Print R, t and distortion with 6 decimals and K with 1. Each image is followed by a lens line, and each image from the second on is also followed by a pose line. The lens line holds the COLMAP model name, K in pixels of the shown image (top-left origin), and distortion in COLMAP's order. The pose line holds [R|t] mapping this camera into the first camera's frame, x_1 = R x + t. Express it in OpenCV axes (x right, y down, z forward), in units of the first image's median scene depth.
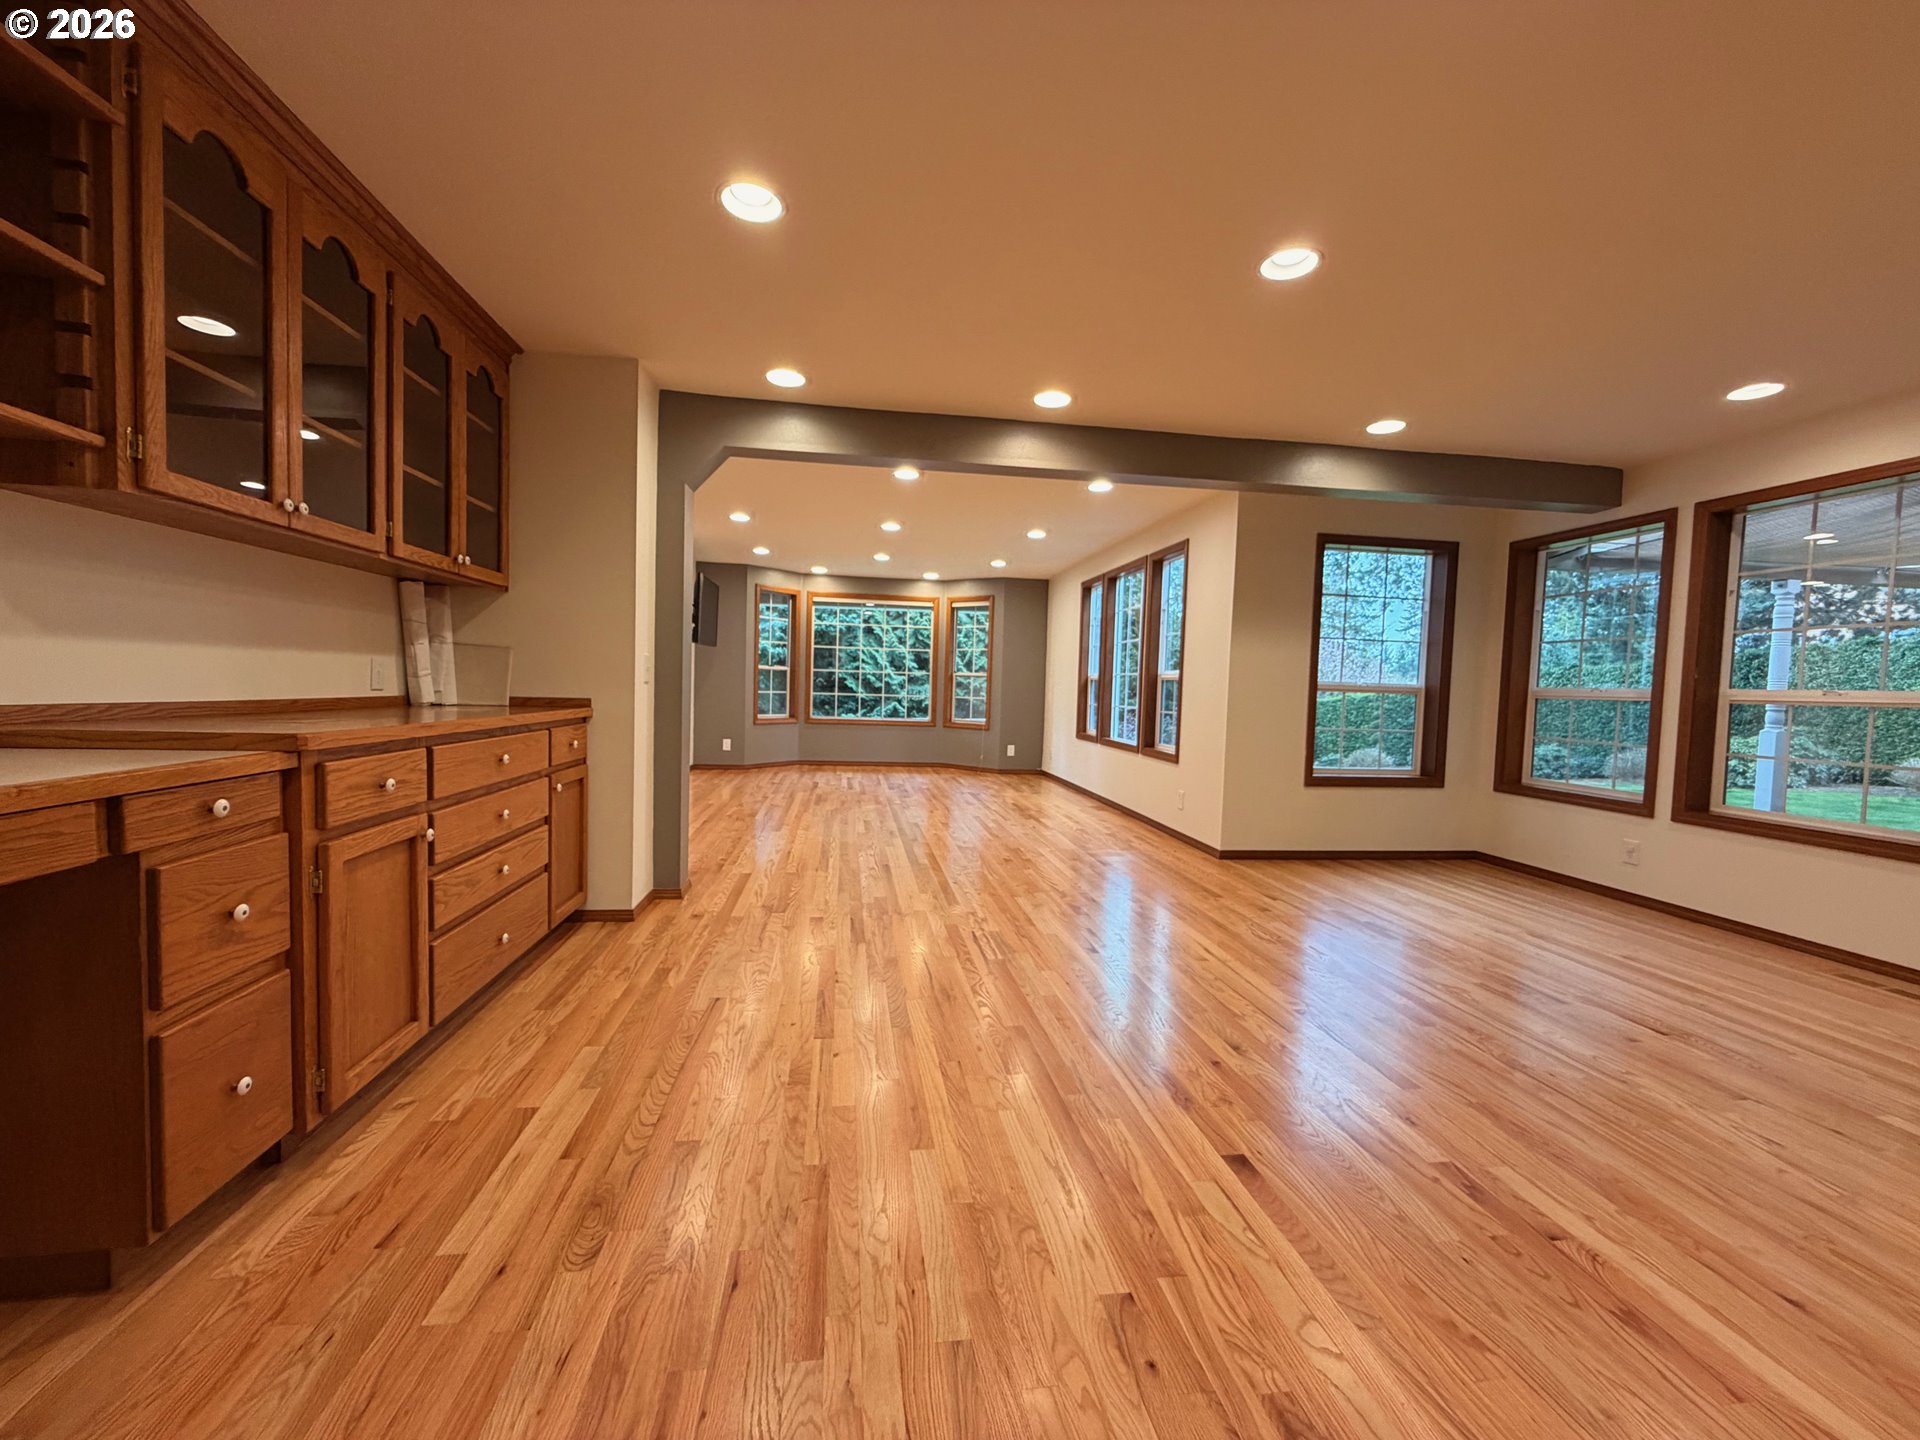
lens RADIAL K [[769.7, 0, 955.2], [0, 769.7, 720.5], [0, 0, 1]] dist [0.000063, 0.000226]
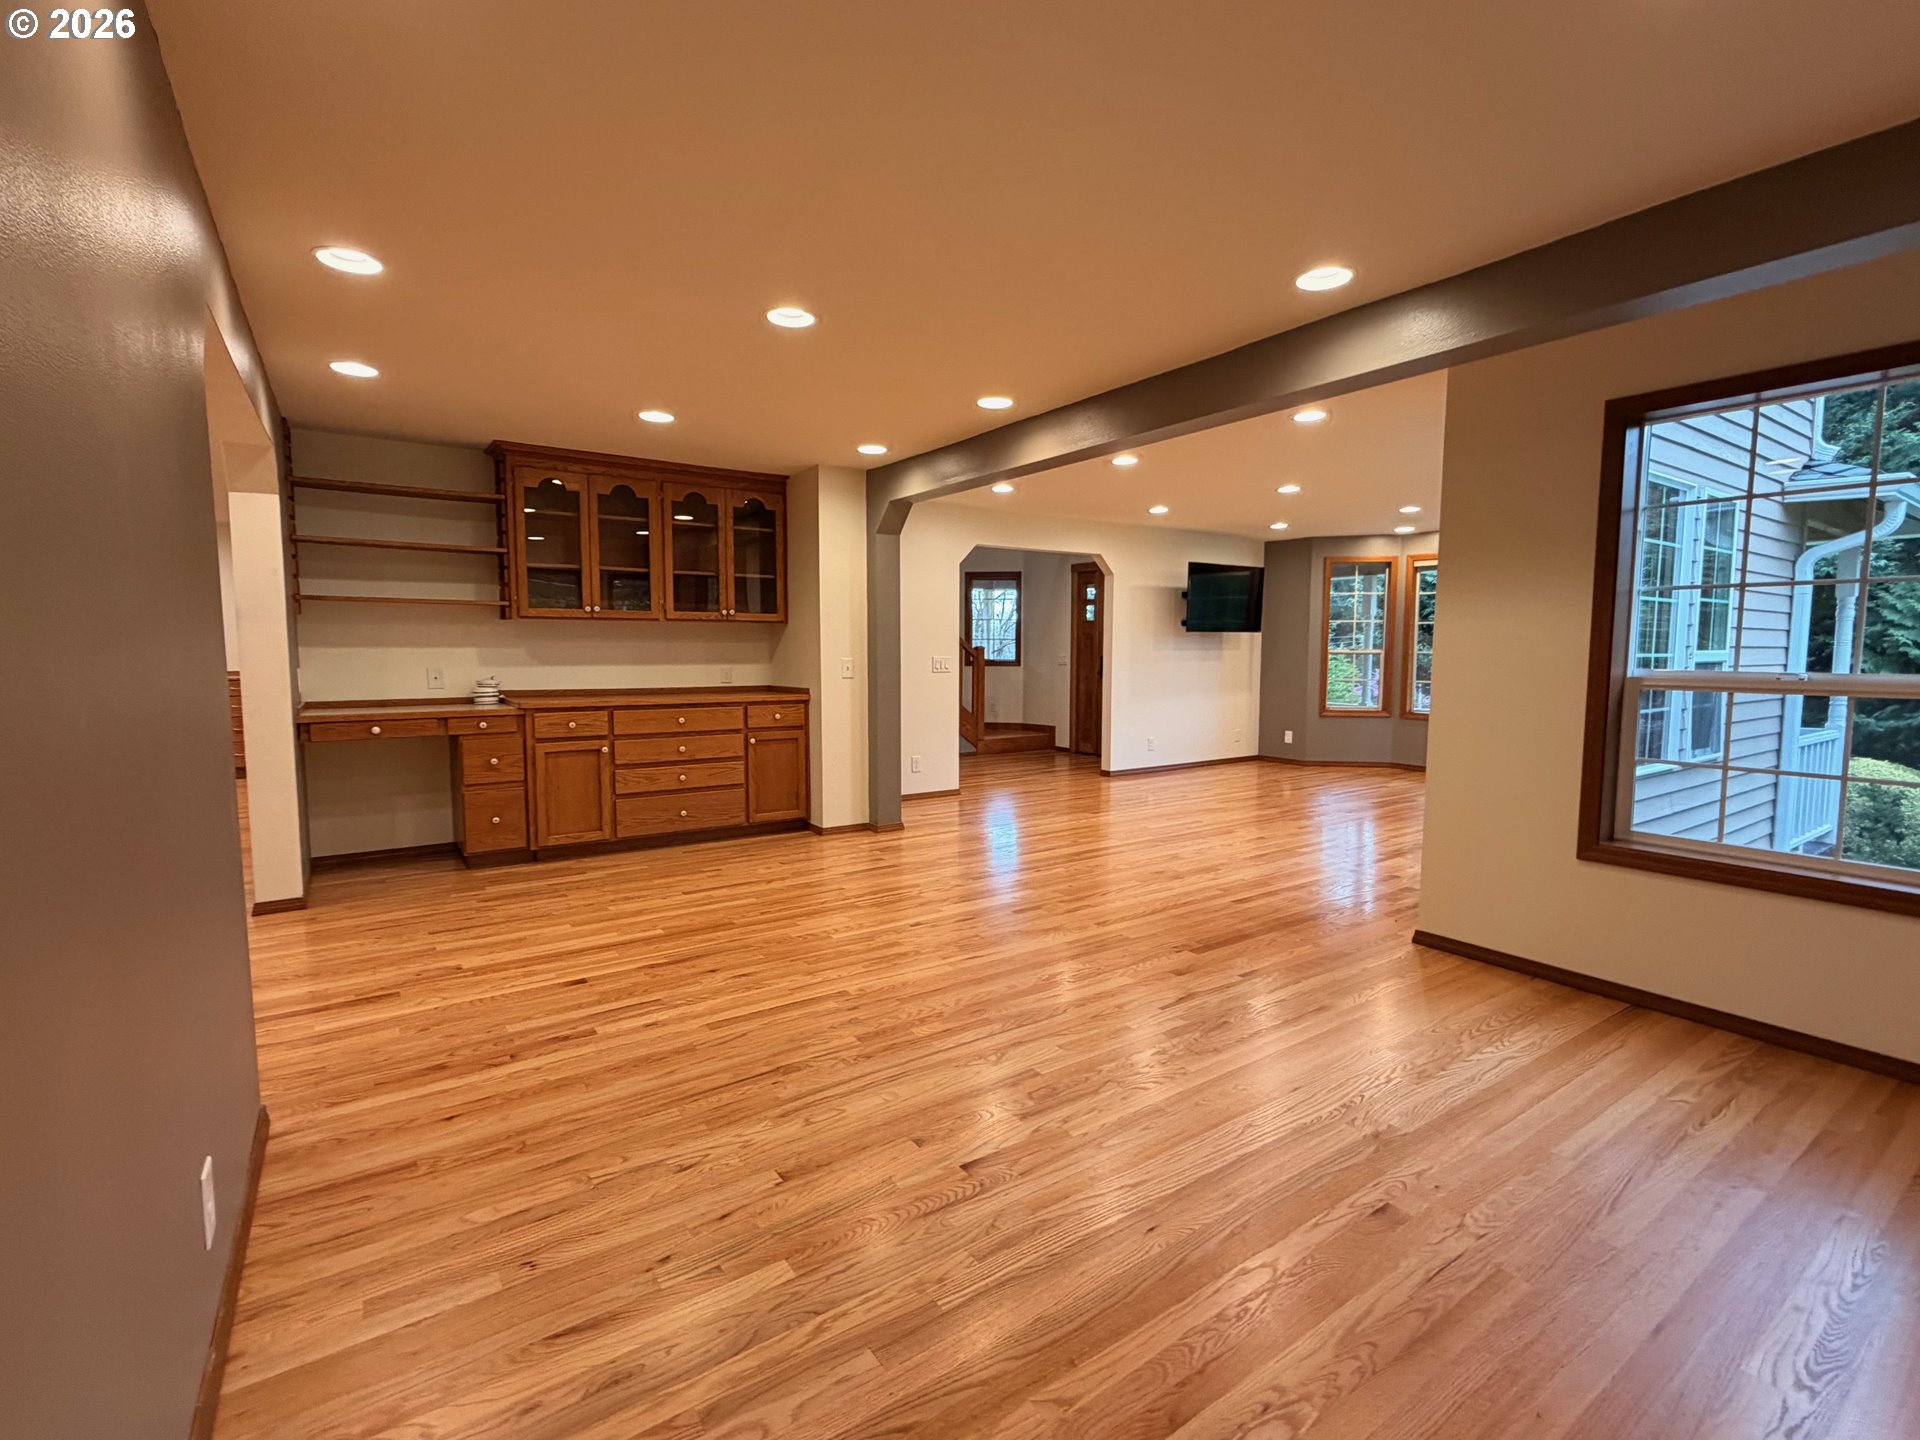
lens RADIAL K [[874.8, 0, 956.9], [0, 874.8, 722.6], [0, 0, 1]] dist [-0.001094, -0.000108]
pose [[0.448575, 0.049726, -0.892361, 2.168894], [-0.031741, 0.998708, 0.039696, -0.067745], [0.893181, 0.010518, 0.449574, 0.808019]]
